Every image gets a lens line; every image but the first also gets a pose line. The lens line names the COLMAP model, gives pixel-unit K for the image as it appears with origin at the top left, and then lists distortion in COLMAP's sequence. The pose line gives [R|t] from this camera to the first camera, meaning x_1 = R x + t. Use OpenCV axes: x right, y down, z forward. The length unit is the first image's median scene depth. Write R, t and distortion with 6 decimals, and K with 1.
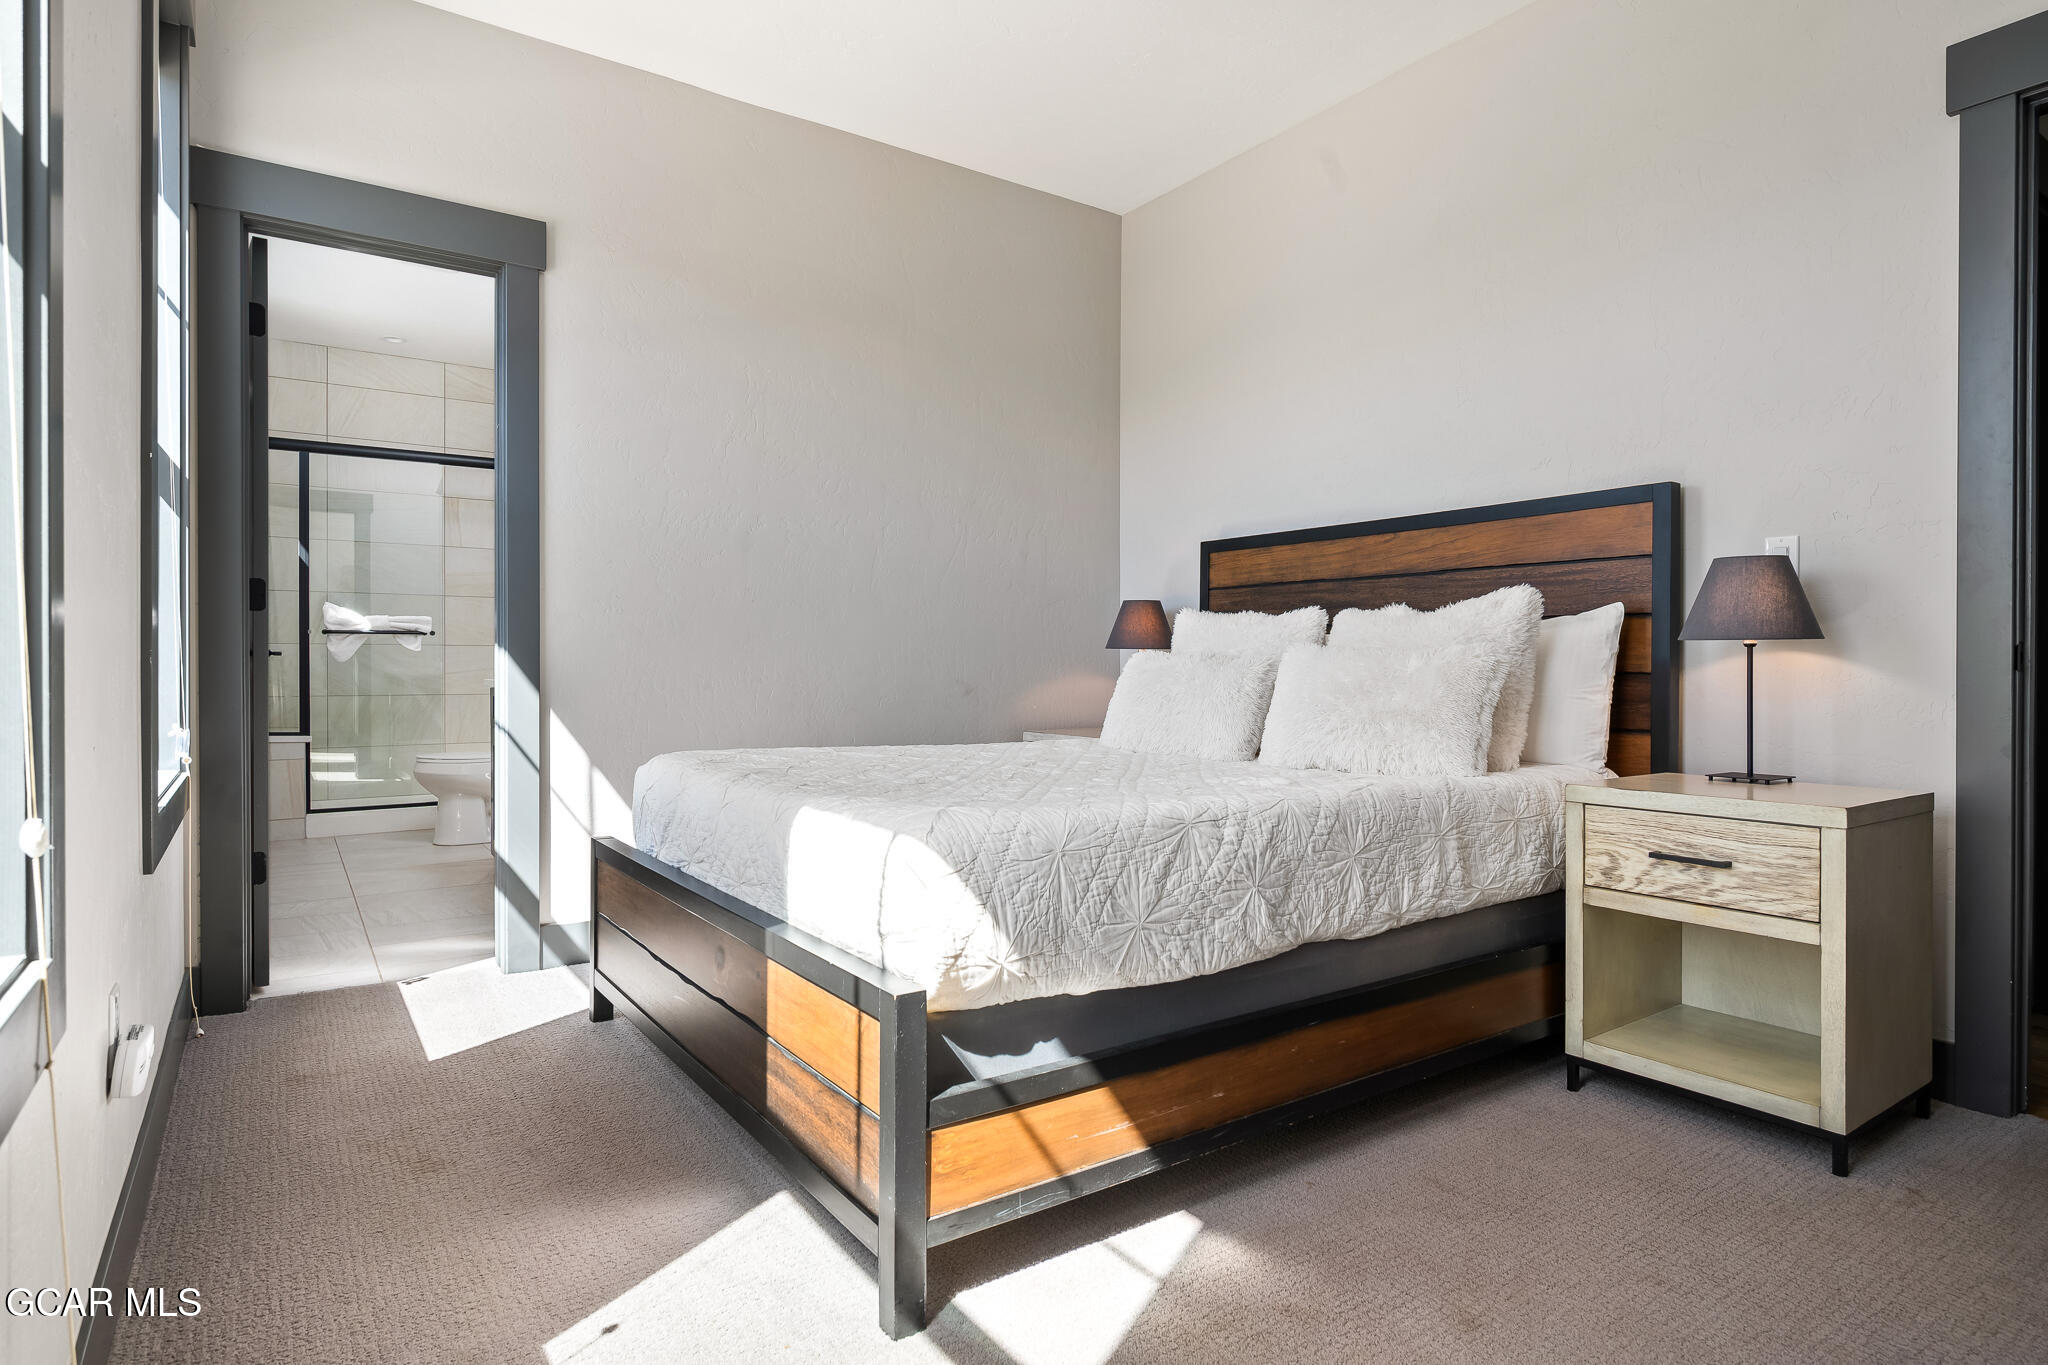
lens RADIAL K [[1105.2, 0, 1024.0], [0, 1105.2, 682.5], [0, 0, 1]] dist [0.000659, -0.000315]
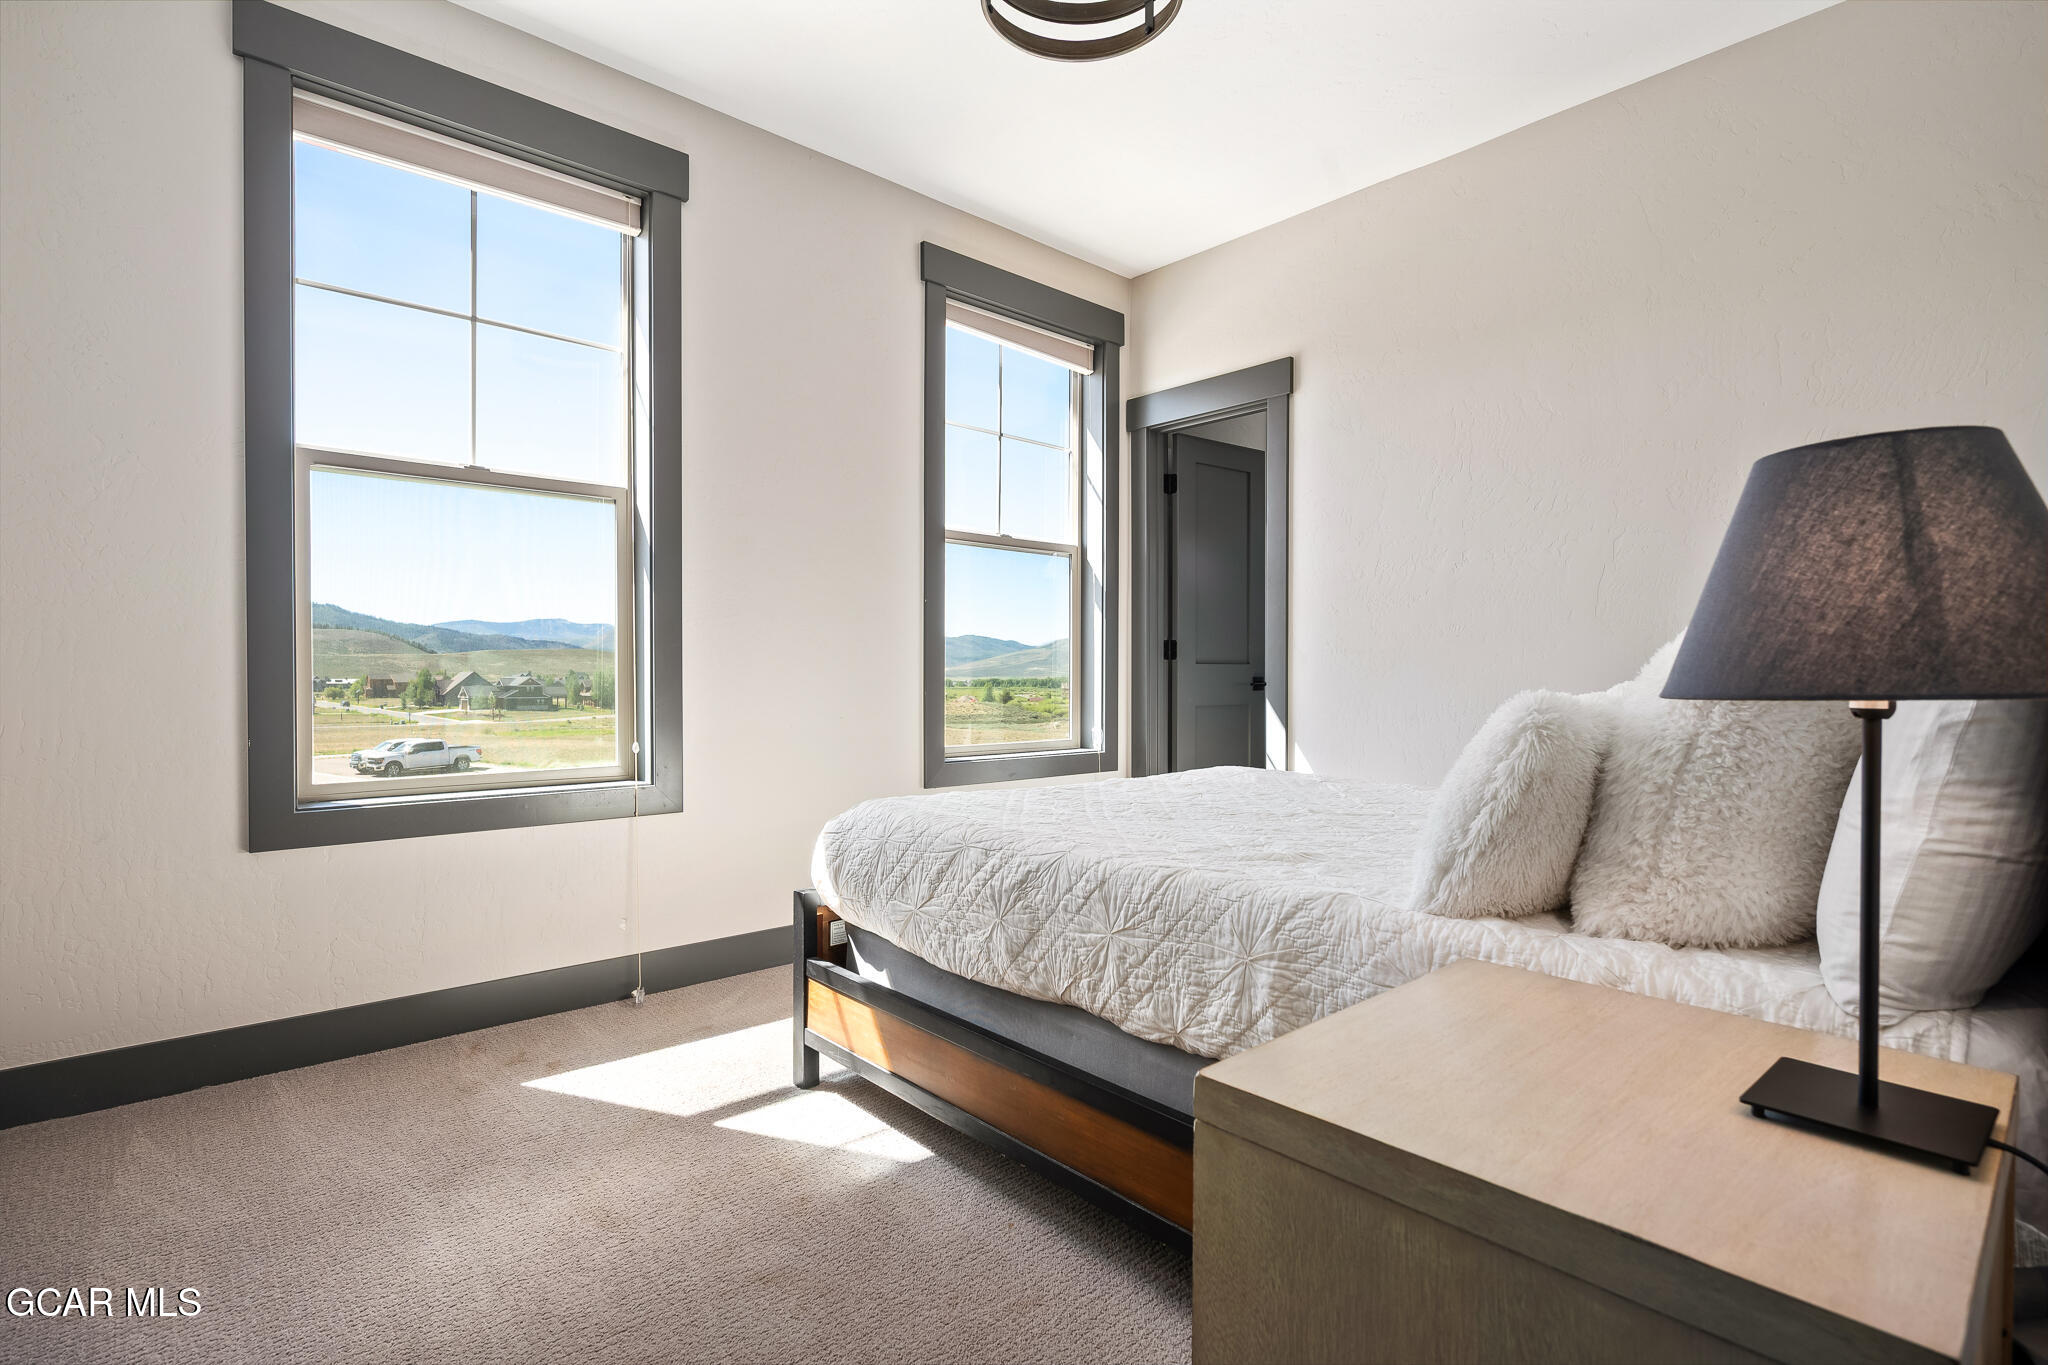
lens RADIAL K [[975.9, 0, 1024.0], [0, 975.9, 682.5], [0, 0, 1]] dist [-0.001848, -0.000765]
pose [[0.128822, 0.011469, -0.991601, 1.144225], [-0.009216, 0.999904, 0.010368, -0.055934], [0.991625, 0.007803, 0.128915, 0.890448]]
